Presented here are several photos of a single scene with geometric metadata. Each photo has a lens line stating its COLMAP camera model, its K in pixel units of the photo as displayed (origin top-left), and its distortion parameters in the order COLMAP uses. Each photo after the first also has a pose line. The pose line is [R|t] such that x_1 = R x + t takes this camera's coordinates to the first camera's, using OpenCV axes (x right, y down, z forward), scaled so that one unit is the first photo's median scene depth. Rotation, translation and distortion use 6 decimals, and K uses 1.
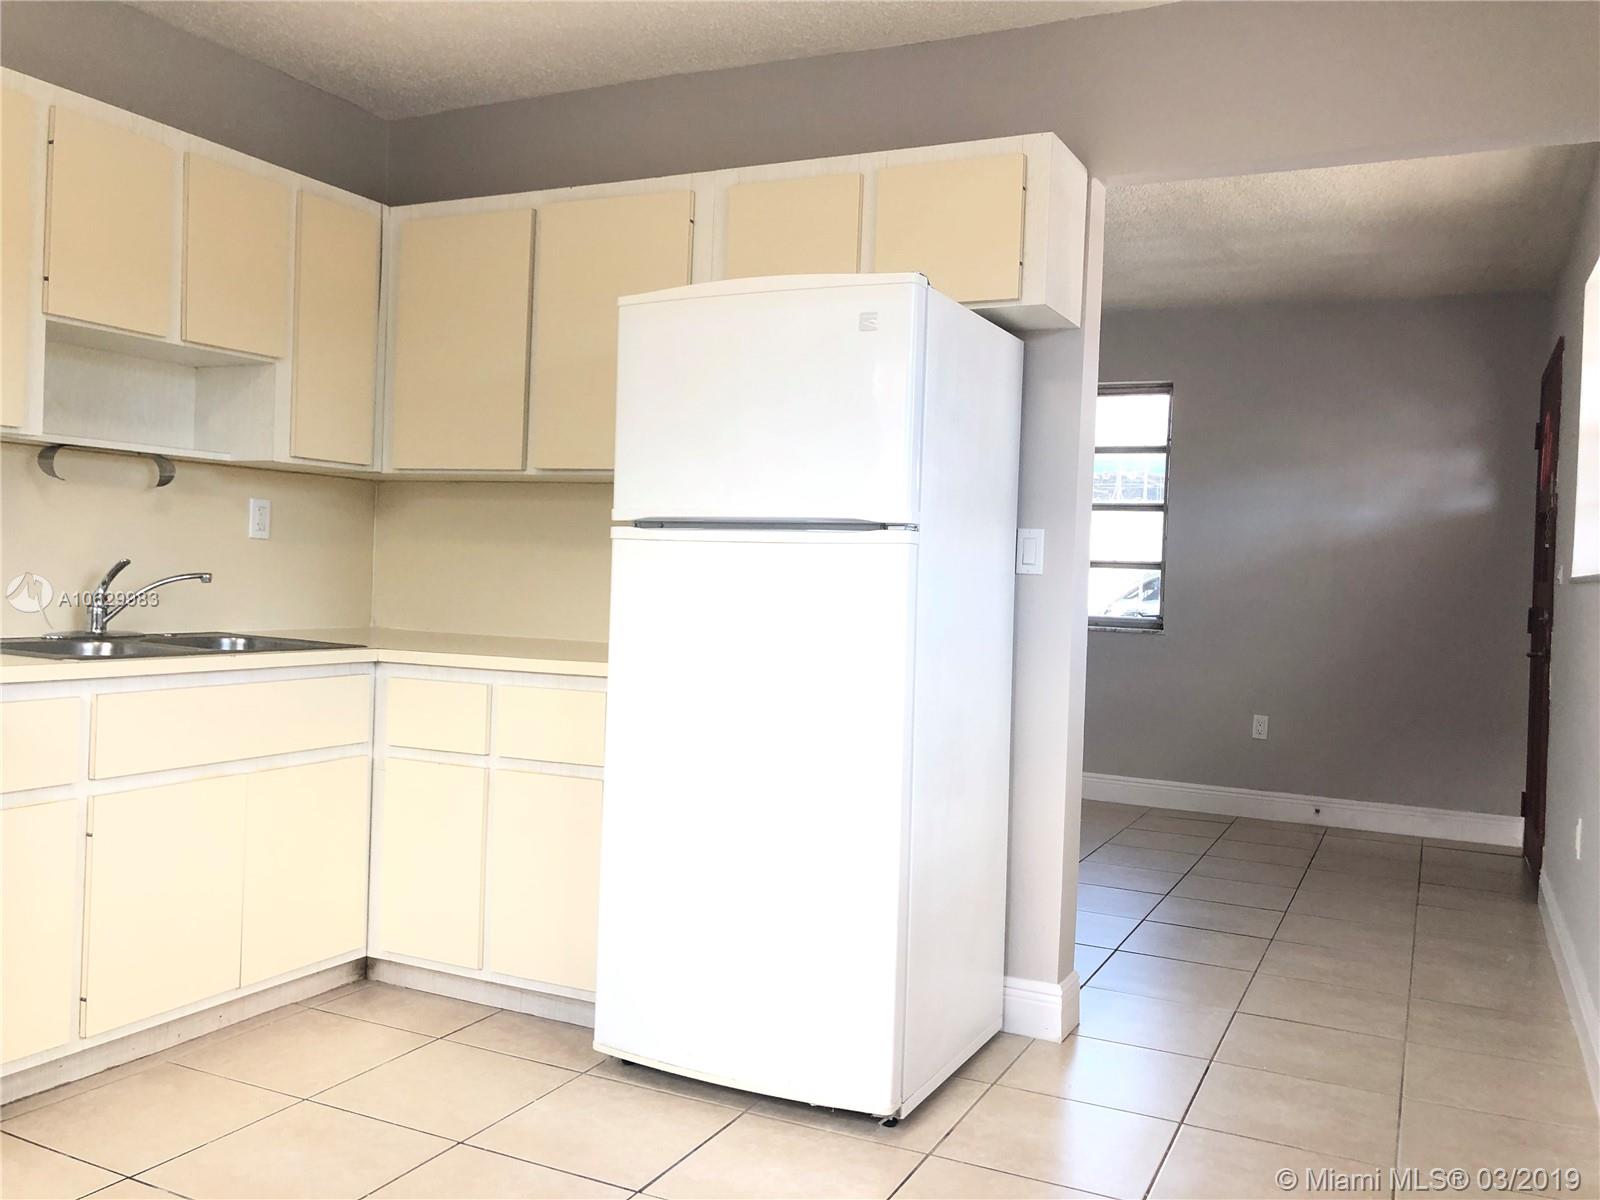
lens RADIAL K [[1309.6, 0, 799.4], [0, 1309.6, 591.0], [0, 0, 1]] dist [0.041443, -0.054656]
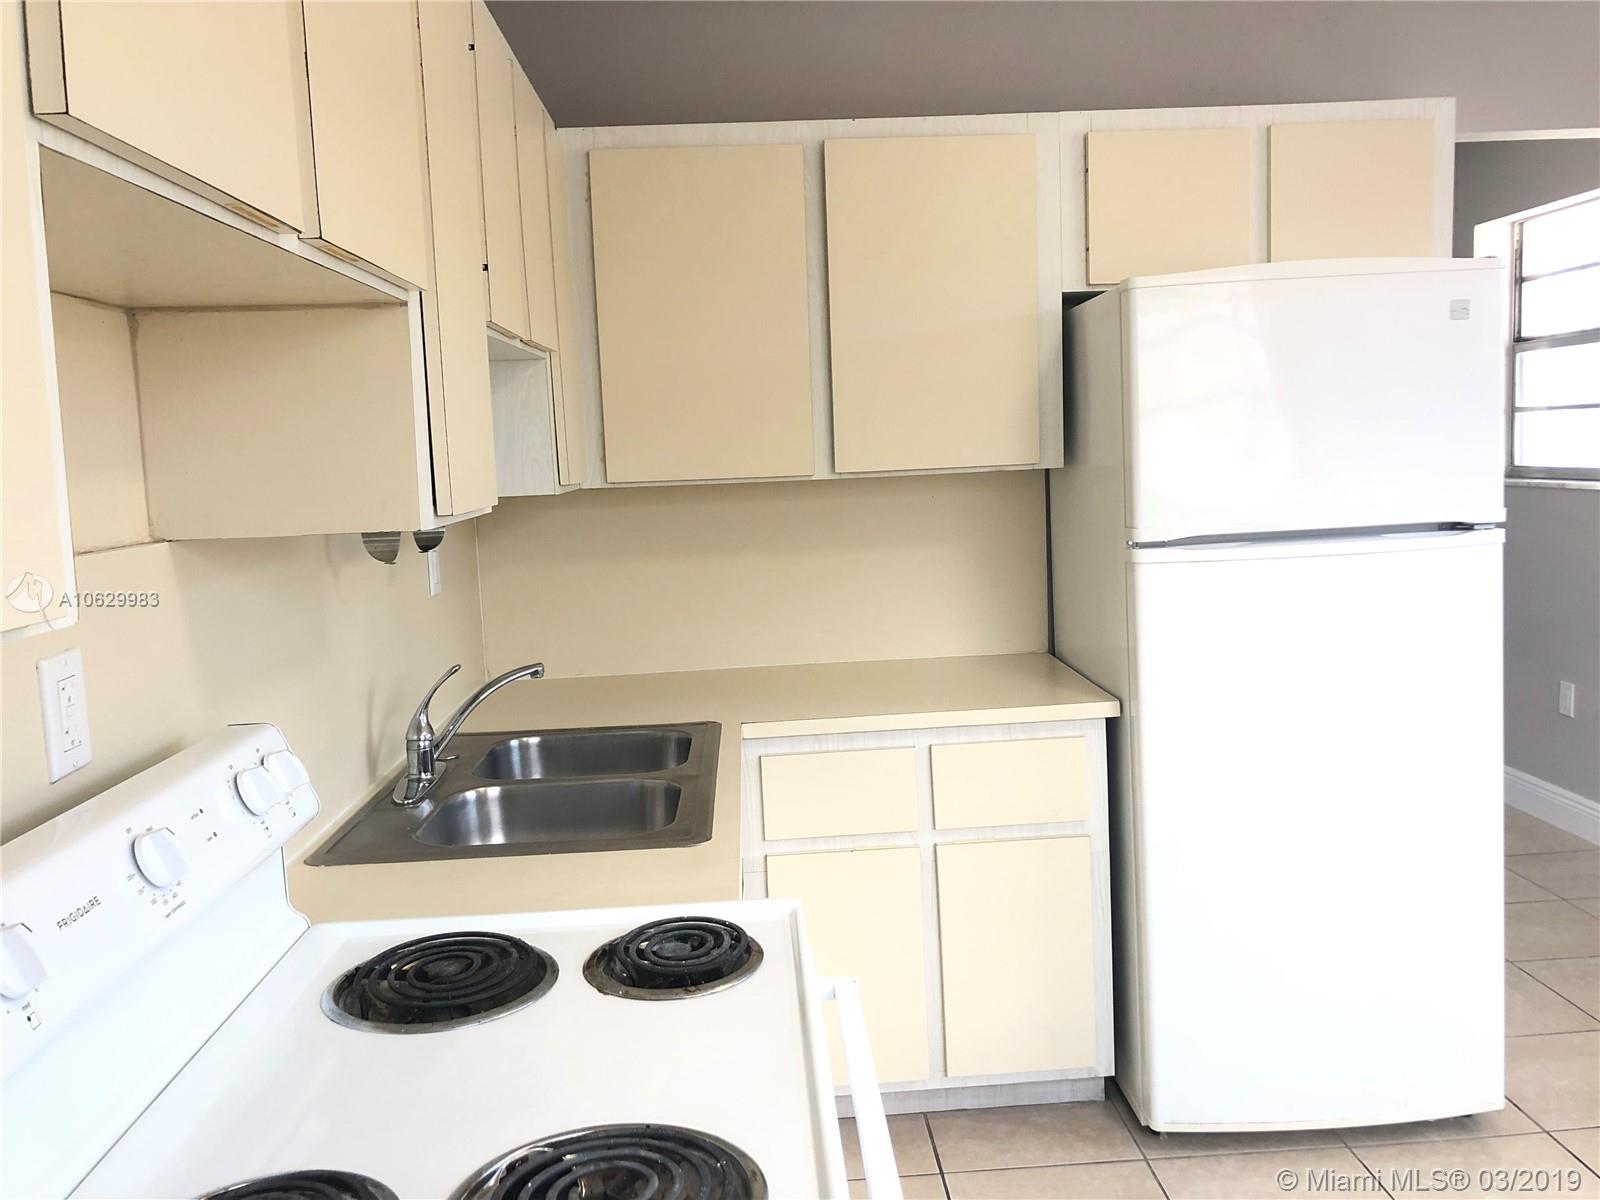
lens RADIAL K [[1322.1, 0, 802.3], [0, 1322.1, 596.6], [0, 0, 1]] dist [0.040209, -0.038171]
pose [[0.873000, -0.128271, 0.470550, -0.665384], [0.081880, 0.989648, 0.117866, -0.124102], [-0.480798, -0.064368, 0.874466, 0.307950]]
